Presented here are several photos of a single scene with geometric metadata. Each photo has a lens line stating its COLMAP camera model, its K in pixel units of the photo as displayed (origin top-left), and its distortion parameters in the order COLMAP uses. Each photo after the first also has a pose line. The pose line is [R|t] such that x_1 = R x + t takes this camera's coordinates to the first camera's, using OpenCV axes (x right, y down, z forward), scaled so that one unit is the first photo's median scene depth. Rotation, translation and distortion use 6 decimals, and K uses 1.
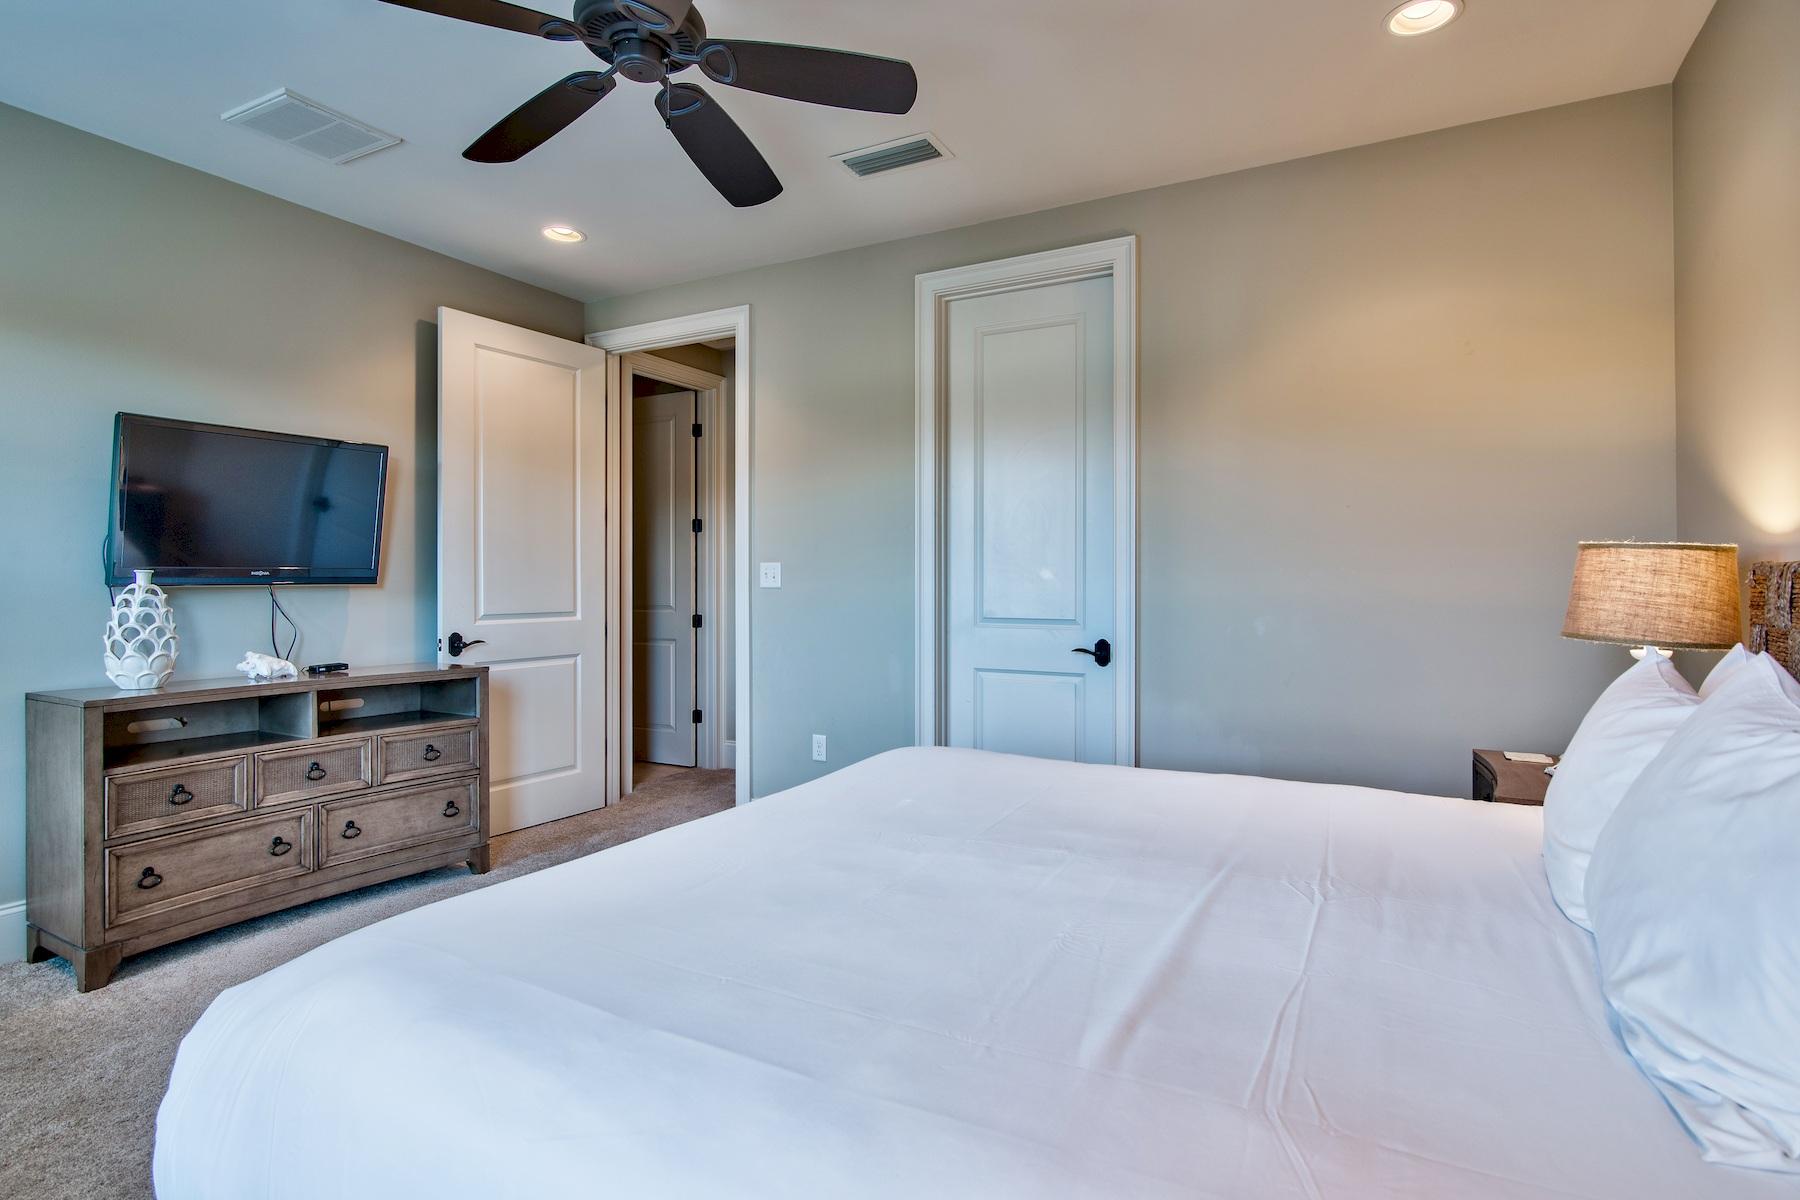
lens RADIAL K [[917.6, 0, 902.0], [0, 917.6, 589.8], [0, 0, 1]] dist [0.001421, -0.002207]
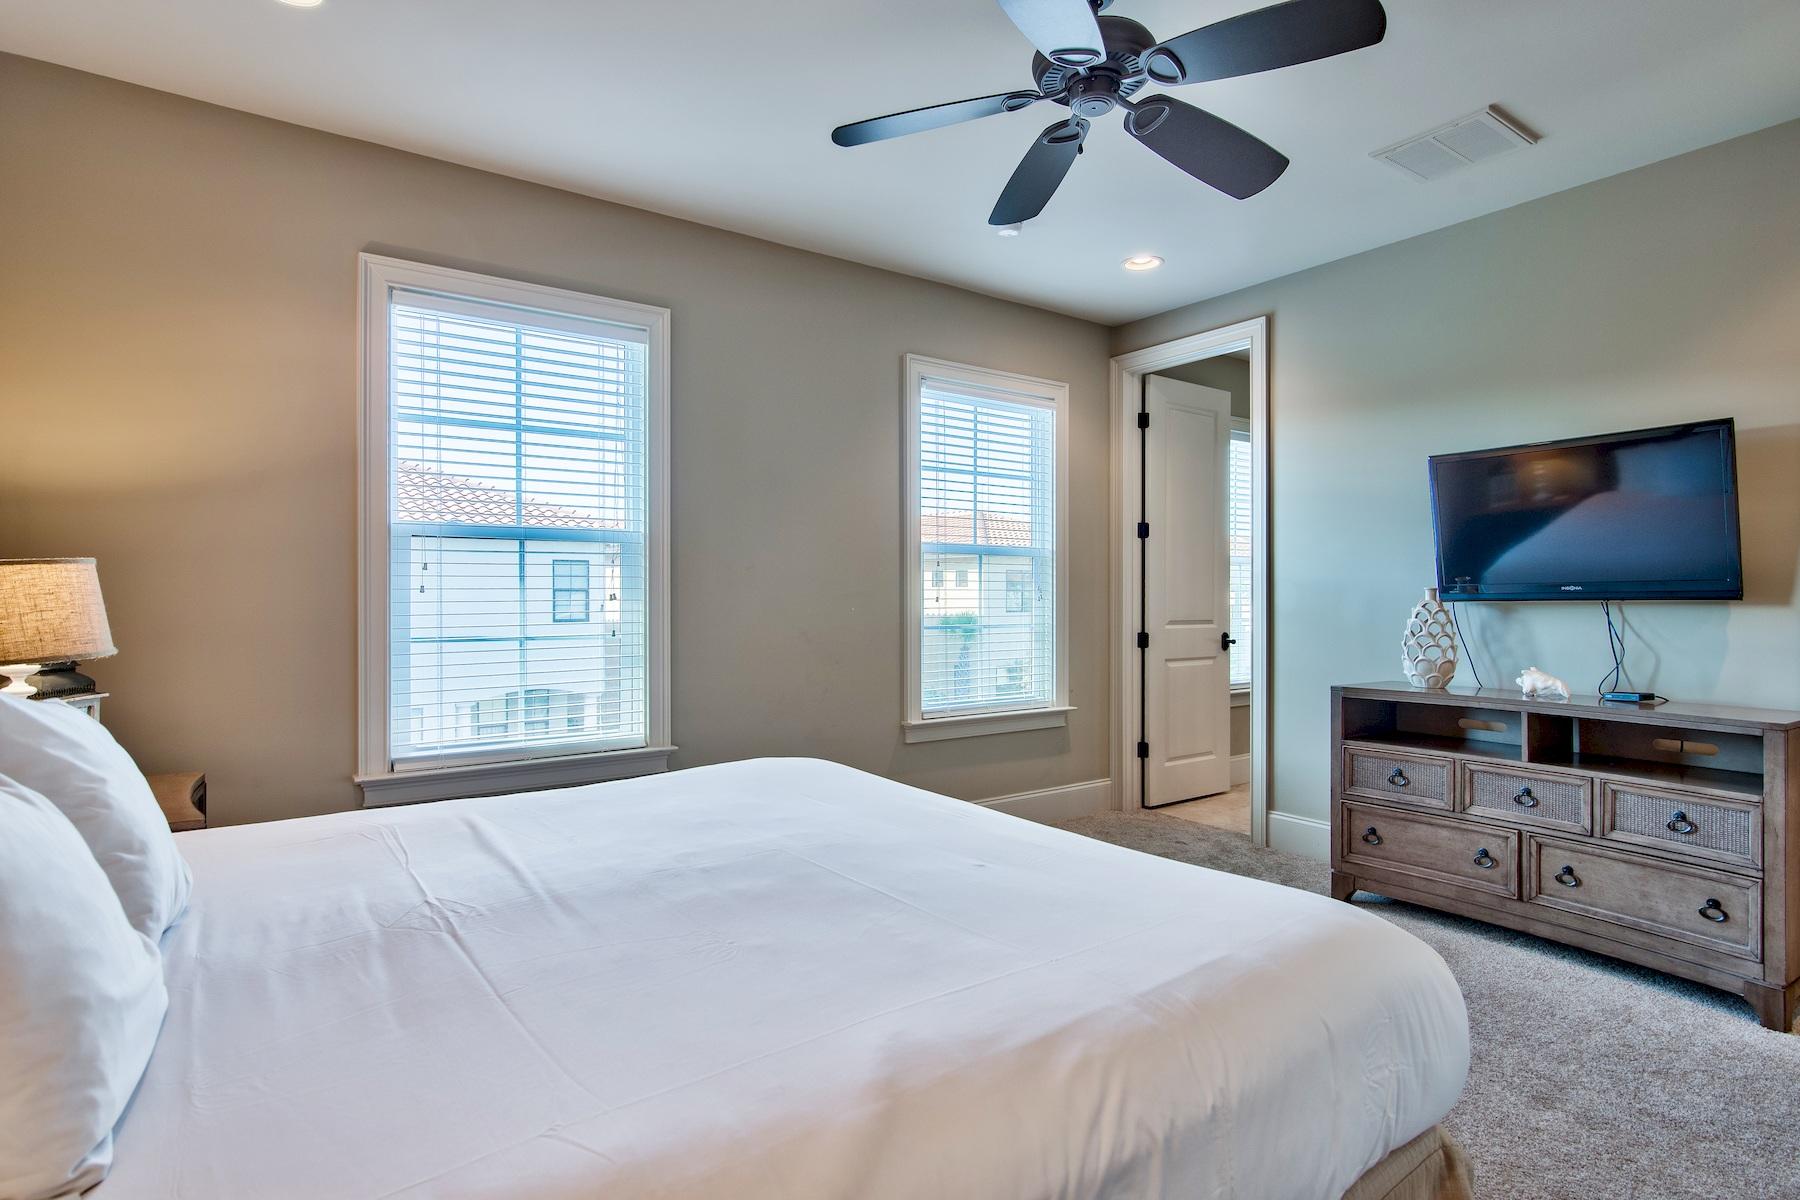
lens RADIAL K [[923.9, 0, 902.0], [0, 923.9, 602.1], [0, 0, 1]] dist [0.004664, -0.000032]
pose [[-0.442649, 0.001548, -0.896694, 0.529972], [-0.004042, 0.999985, 0.003722, -0.004792], [0.896686, 0.005272, -0.442636, 0.885257]]
